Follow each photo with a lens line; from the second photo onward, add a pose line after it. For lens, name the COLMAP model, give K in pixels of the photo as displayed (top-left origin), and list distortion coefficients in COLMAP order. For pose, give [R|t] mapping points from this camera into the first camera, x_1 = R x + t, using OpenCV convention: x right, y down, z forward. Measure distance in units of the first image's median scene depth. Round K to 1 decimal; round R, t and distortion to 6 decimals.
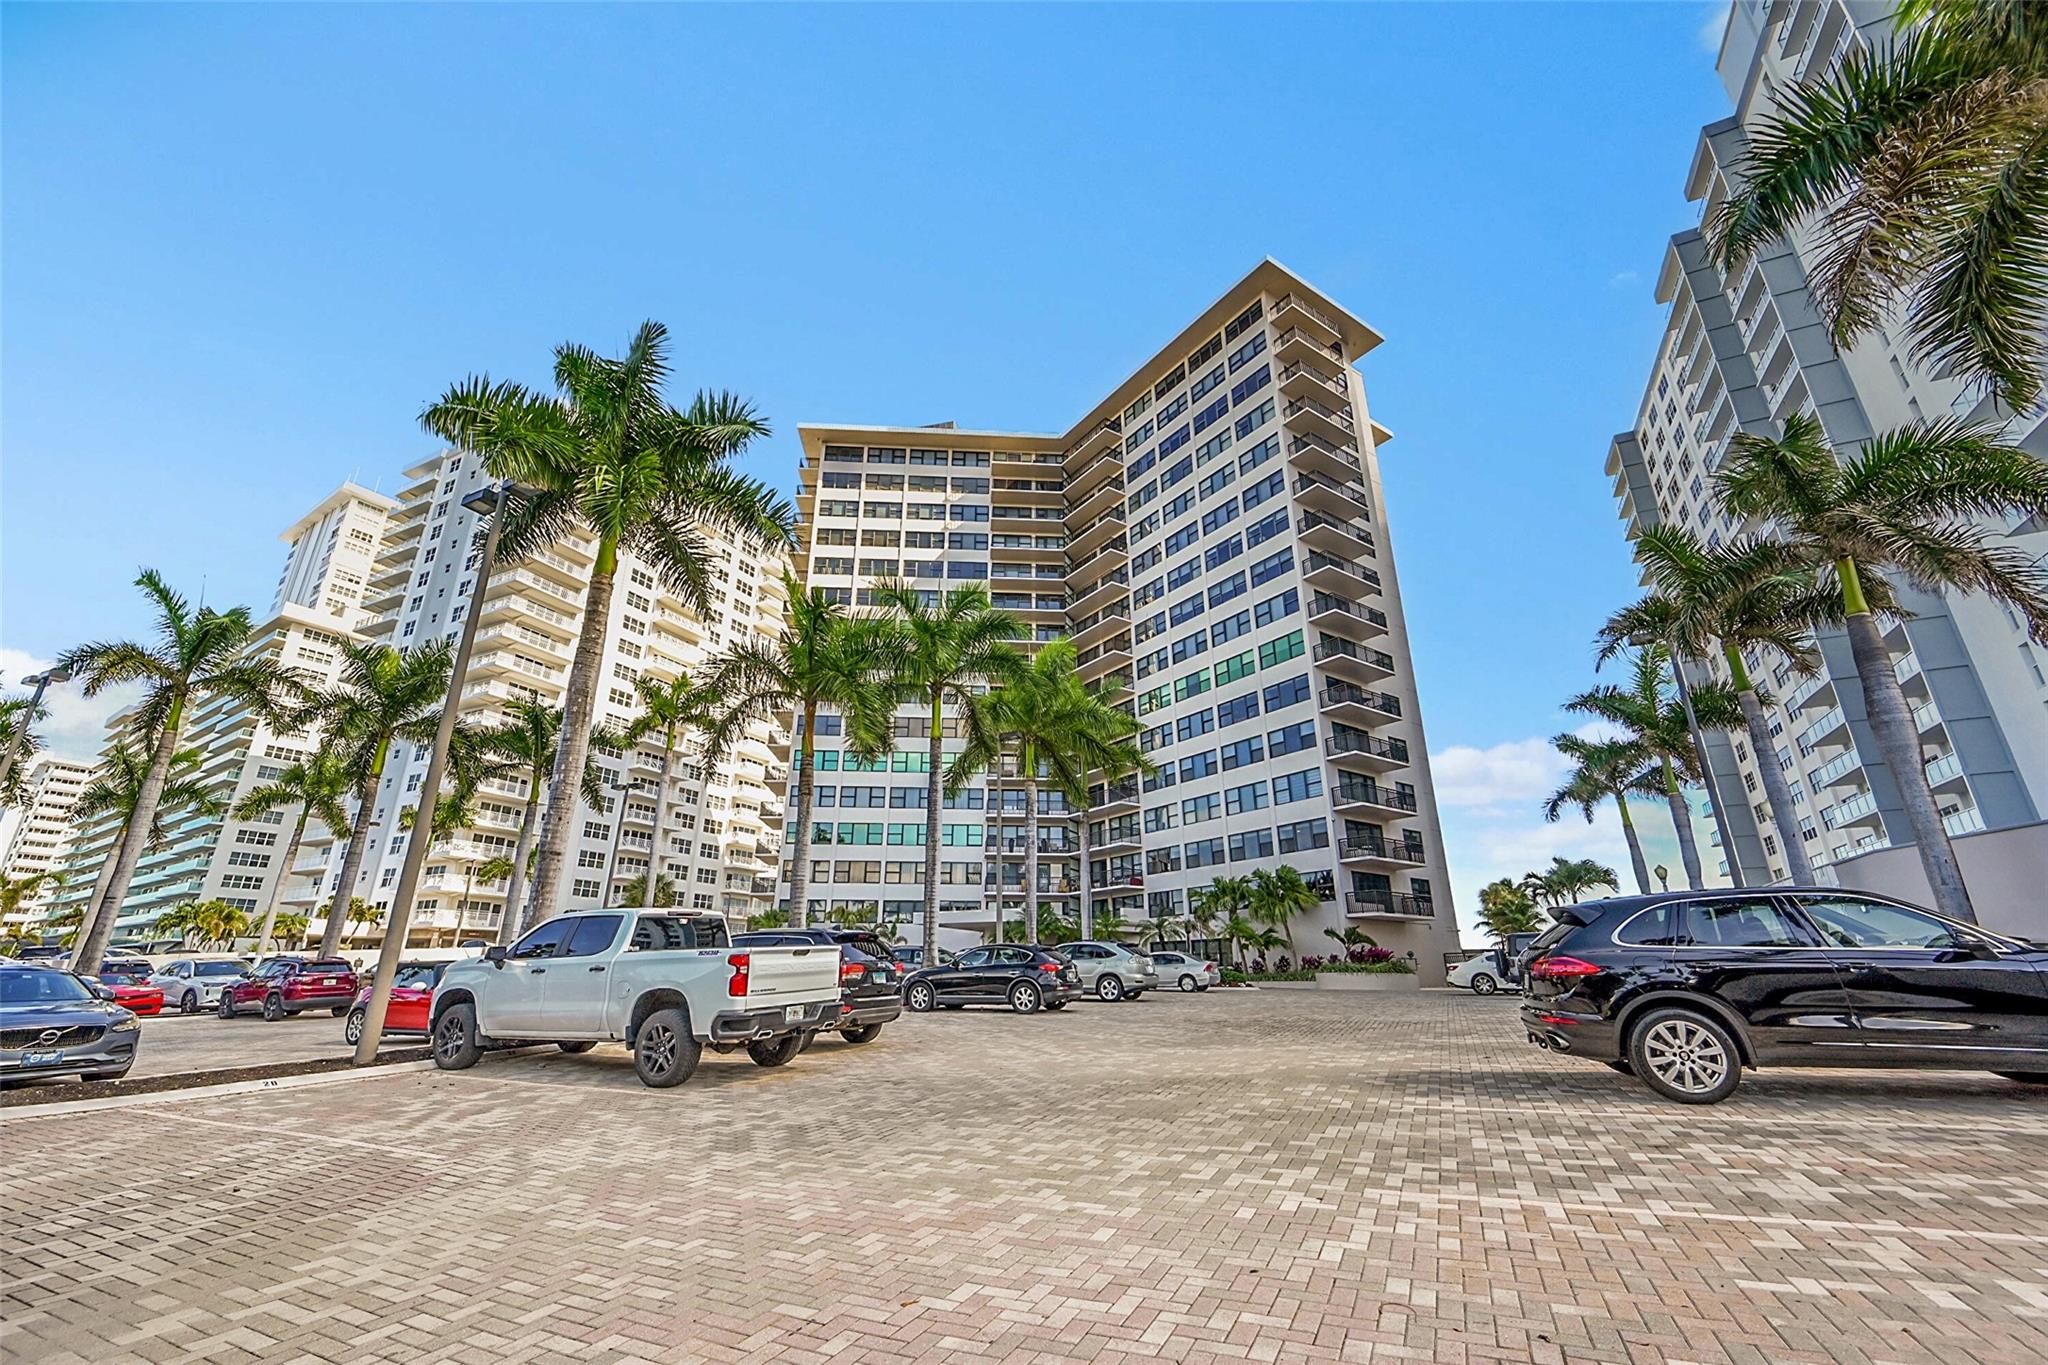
lens RADIAL K [[802.4, 0, 1020.1], [0, 802.4, 685.1], [0, 0, 1]] dist [-0.001611, -0.000037]
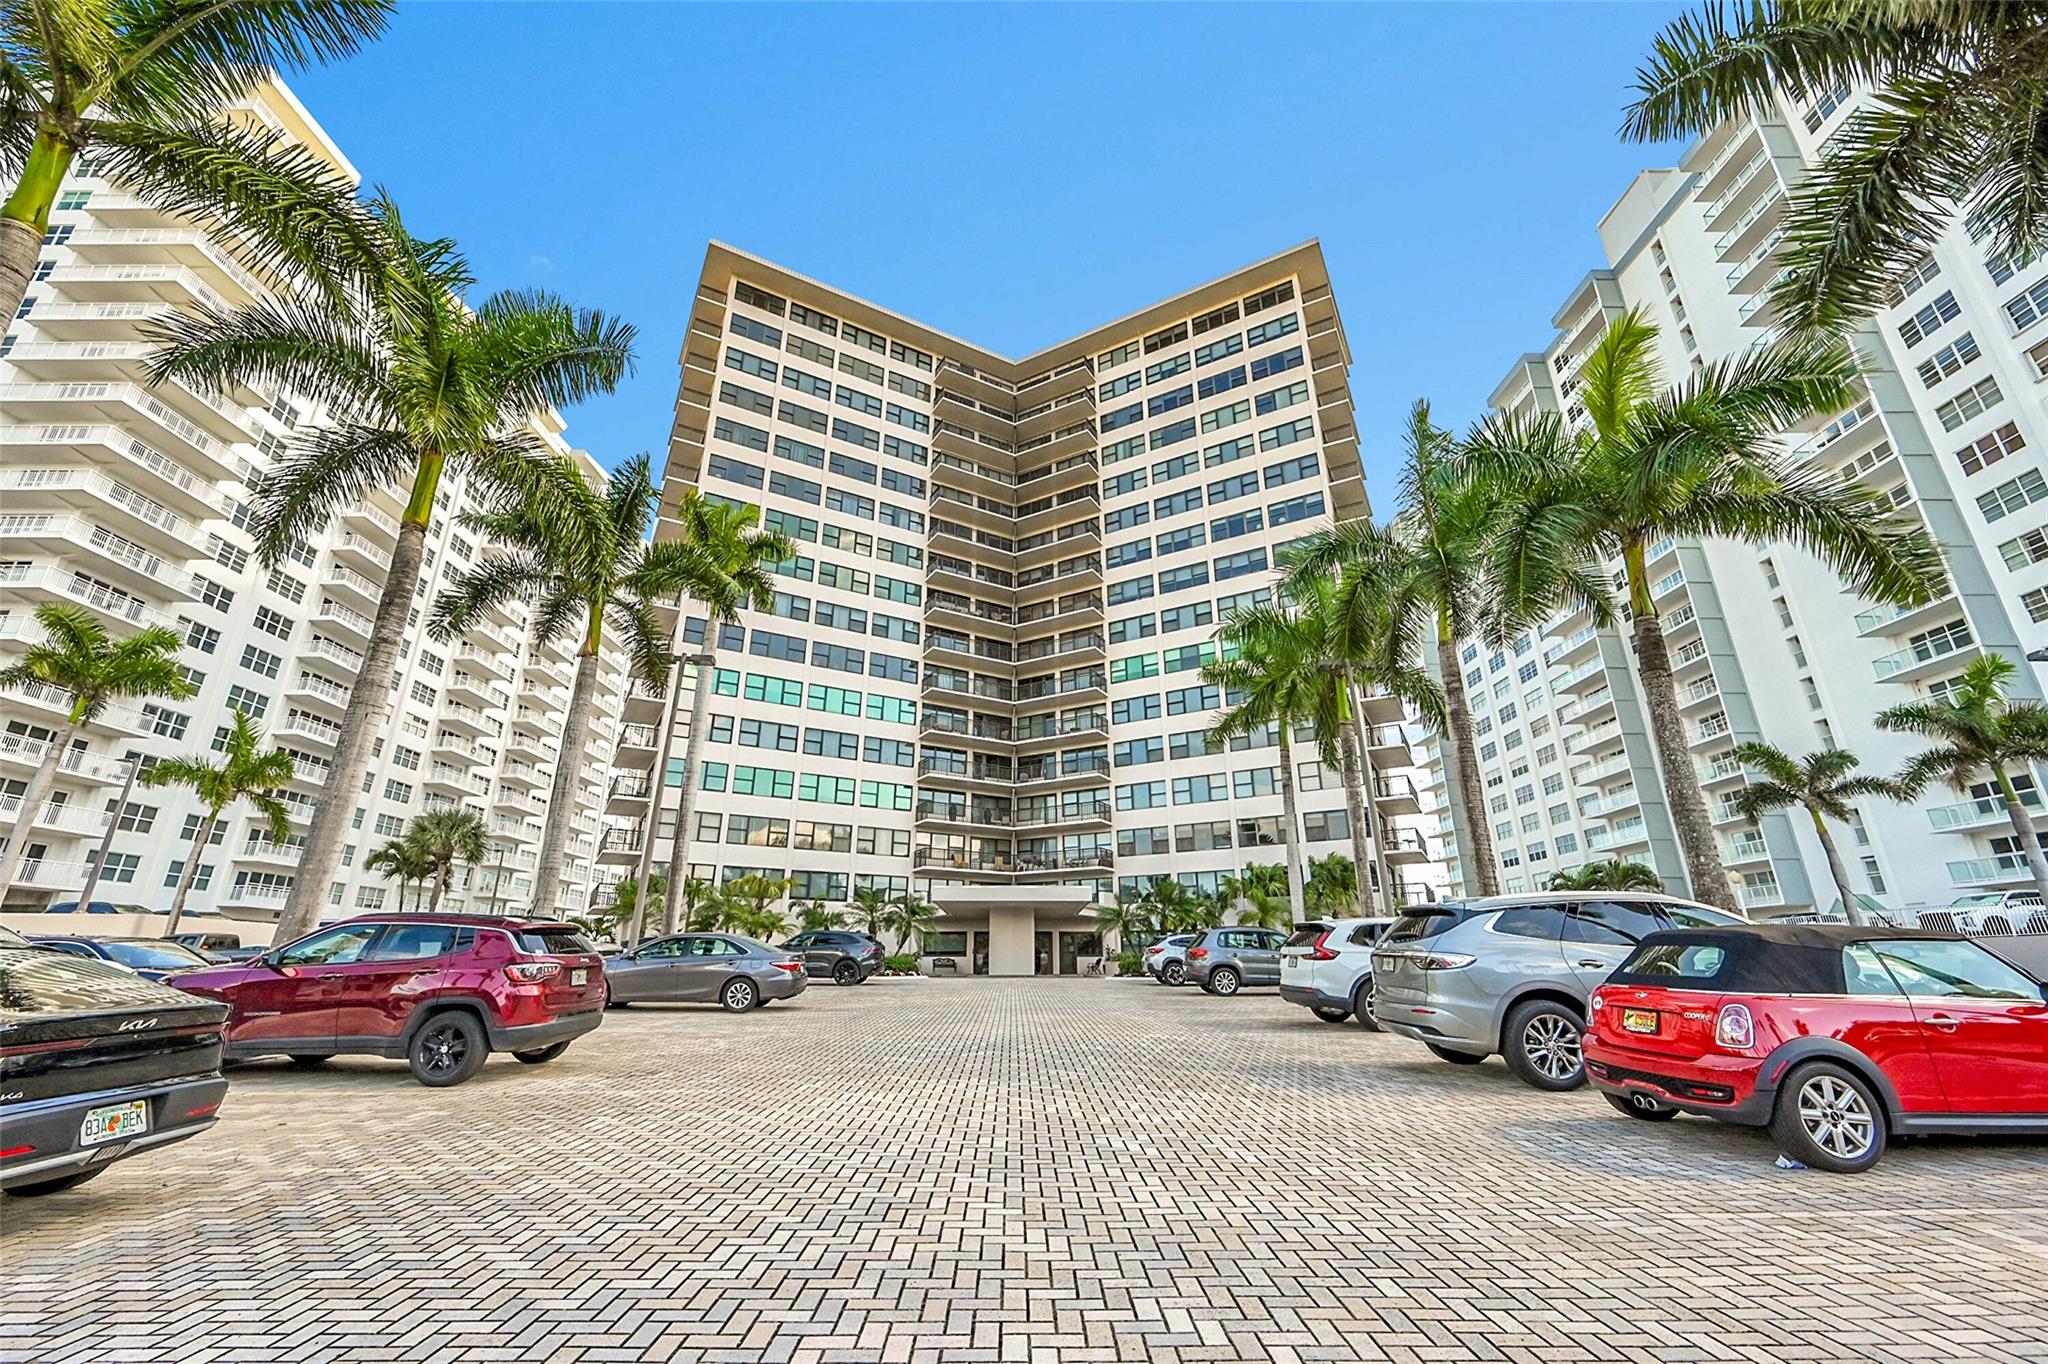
lens RADIAL K [[802.4, 0, 1020.1], [0, 802.4, 684.6], [0, 0, 1]] dist [-0.001611, -0.000037]
pose [[0.901985, 0.149395, 0.405097, -0.305164], [-0.152095, 0.988031, -0.025723, 0.077086], [-0.404092, -0.038411, 0.913912, 0.208770]]
